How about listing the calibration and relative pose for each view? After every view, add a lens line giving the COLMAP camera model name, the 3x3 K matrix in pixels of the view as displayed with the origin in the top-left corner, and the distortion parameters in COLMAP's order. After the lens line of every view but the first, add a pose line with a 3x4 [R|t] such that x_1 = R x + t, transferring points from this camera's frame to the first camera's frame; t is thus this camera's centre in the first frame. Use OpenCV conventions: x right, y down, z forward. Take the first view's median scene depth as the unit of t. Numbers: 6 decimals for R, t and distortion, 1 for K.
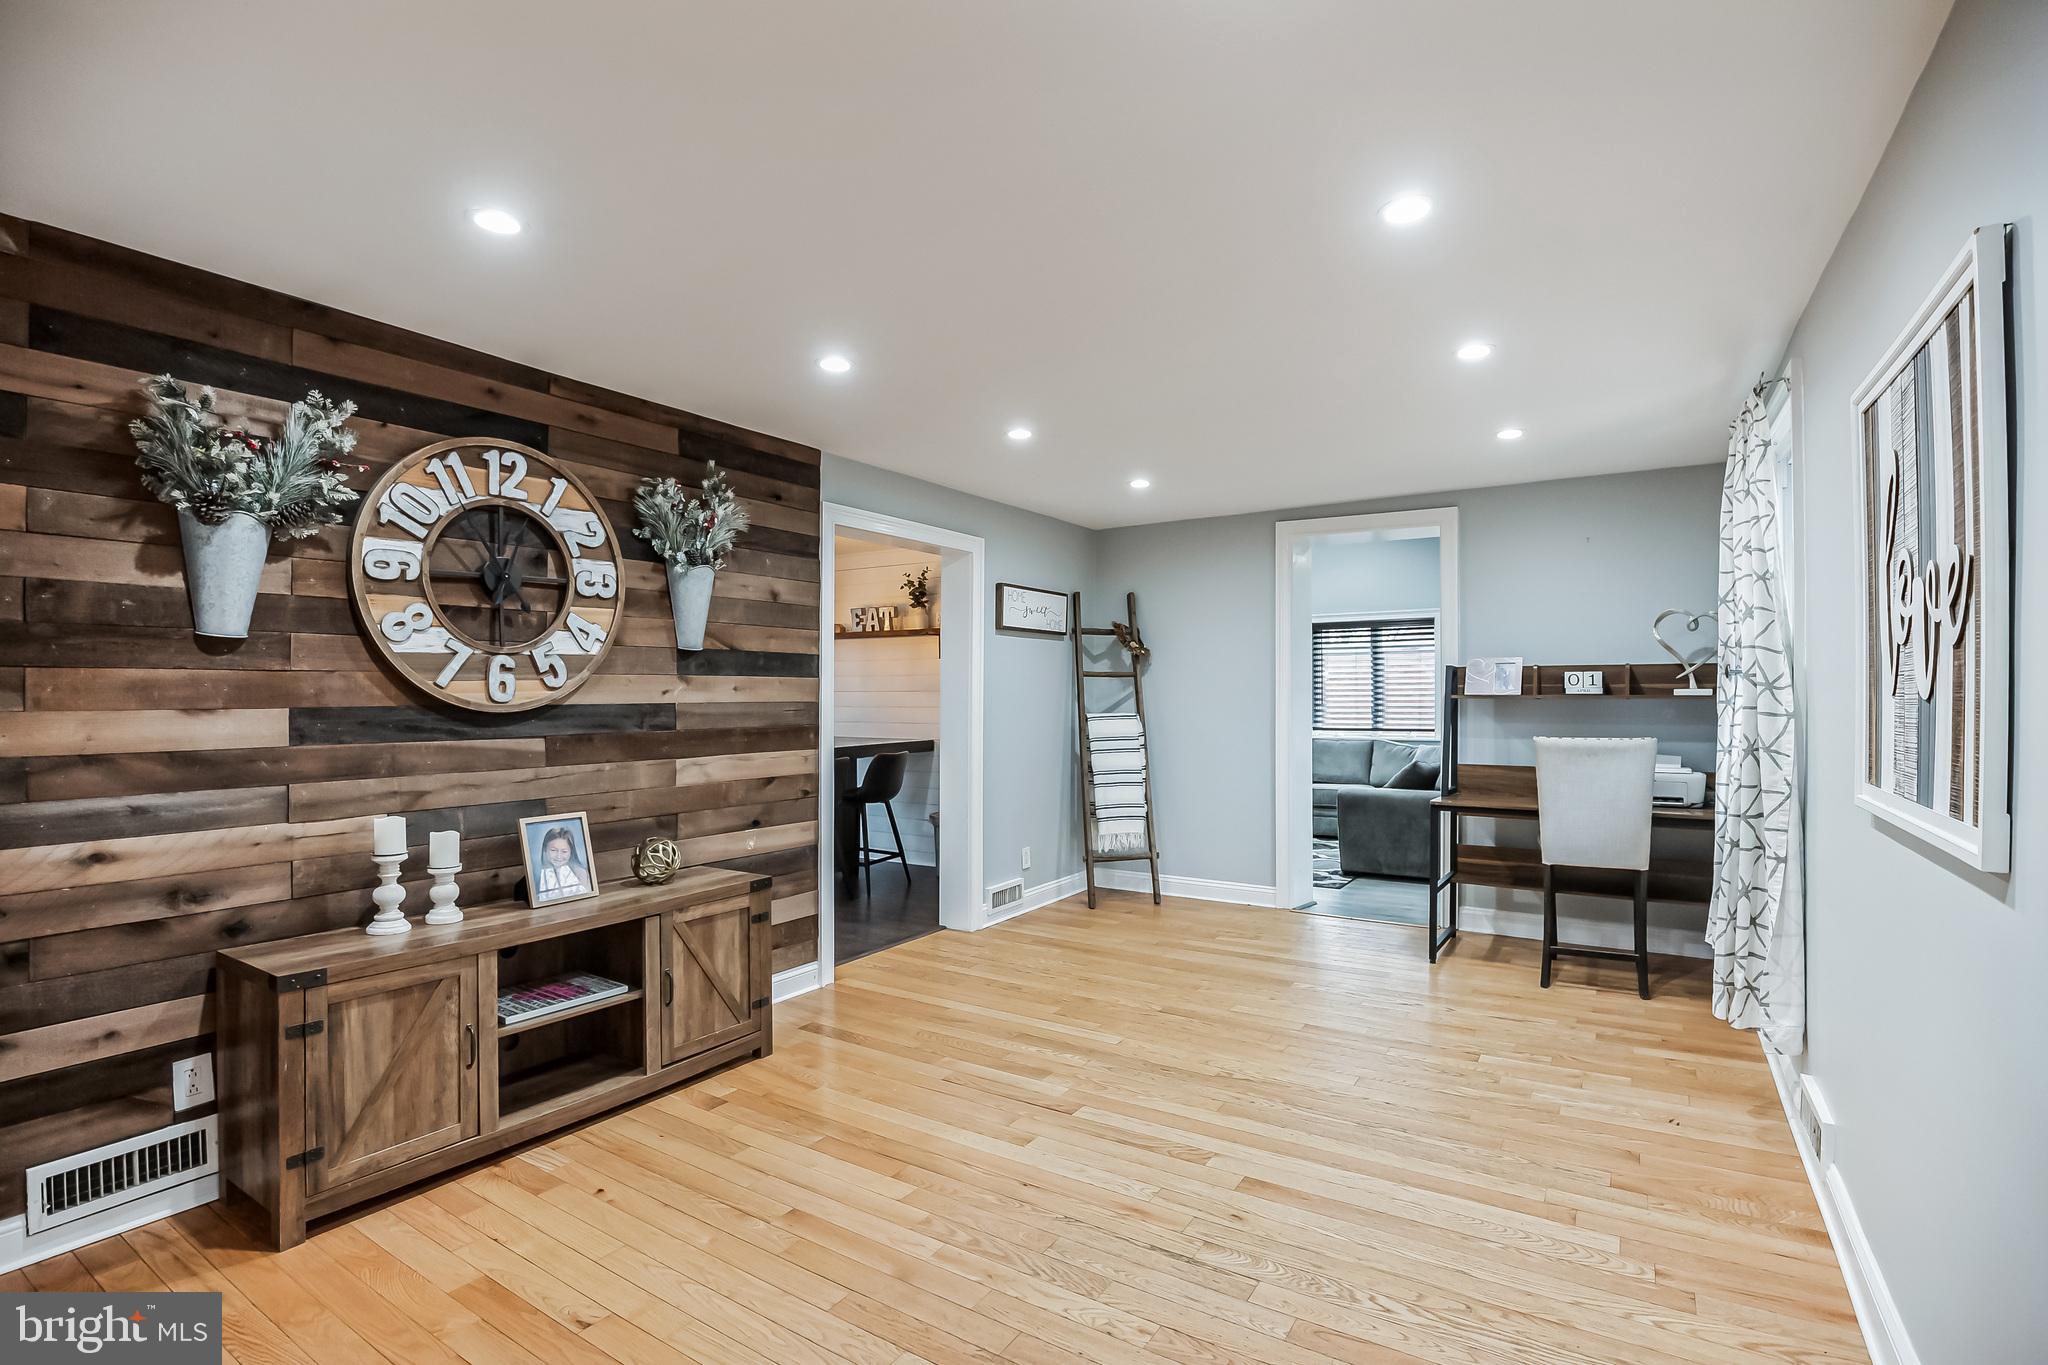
lens RADIAL K [[950.4, 0, 1031.5], [0, 950.4, 668.5], [0, 0, 1]] dist [-0.035645, 0.000113]
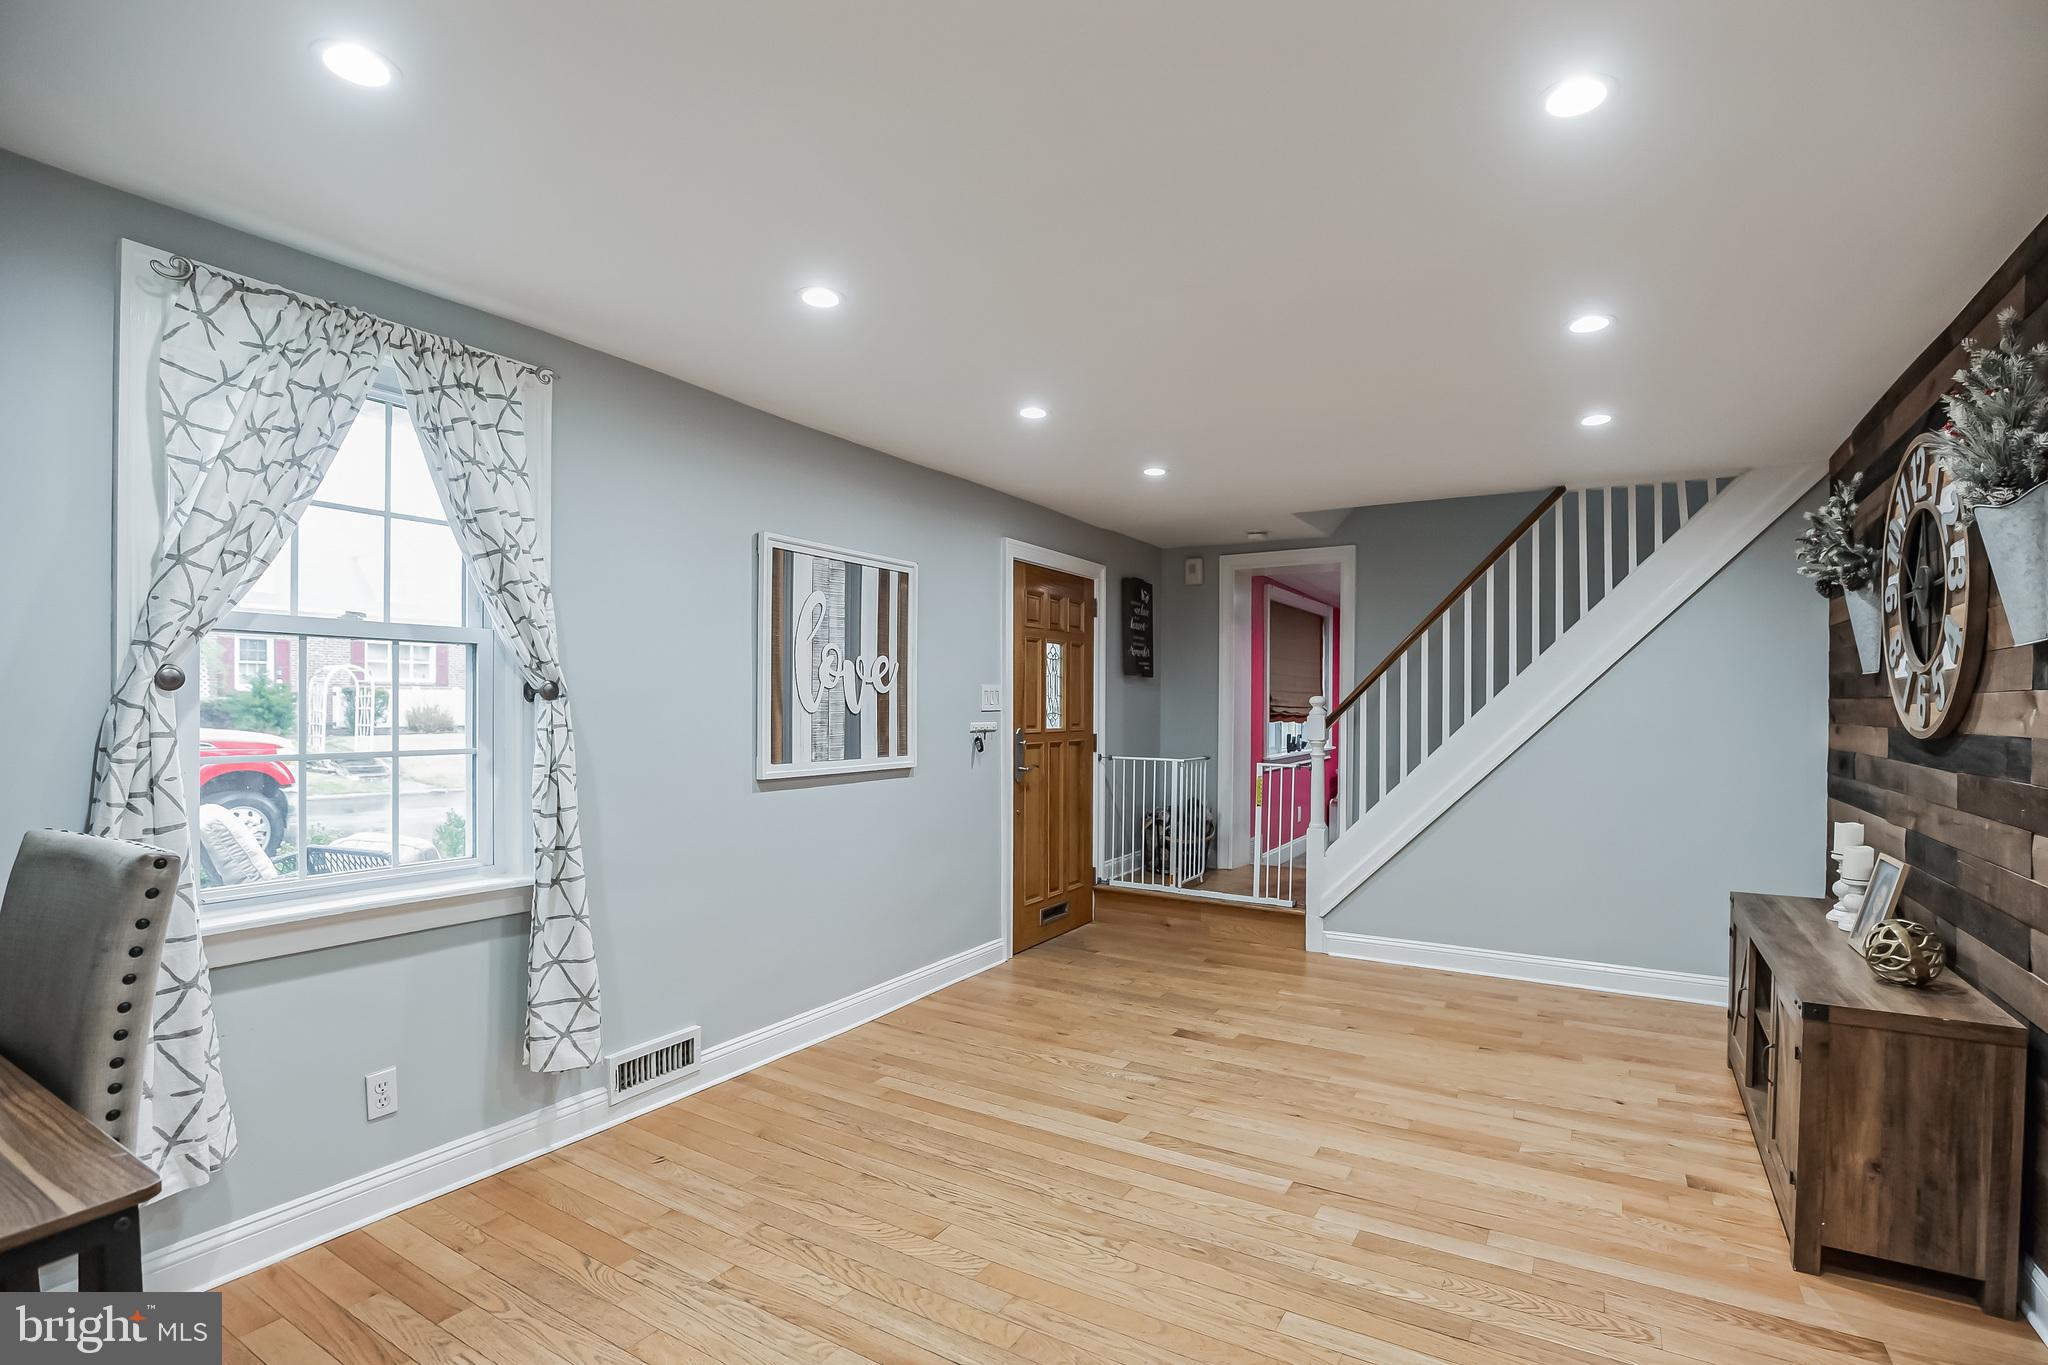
lens RADIAL K [[951.5, 0, 1031.8], [0, 951.5, 705.2], [0, 0, 1]] dist [-0.037468, 0.008370]
pose [[-0.999772, -0.000105, -0.021374, 0.319446], [0.000282, 0.999836, -0.018086, 0.031835], [0.021372, -0.018088, -0.999608, 1.945148]]
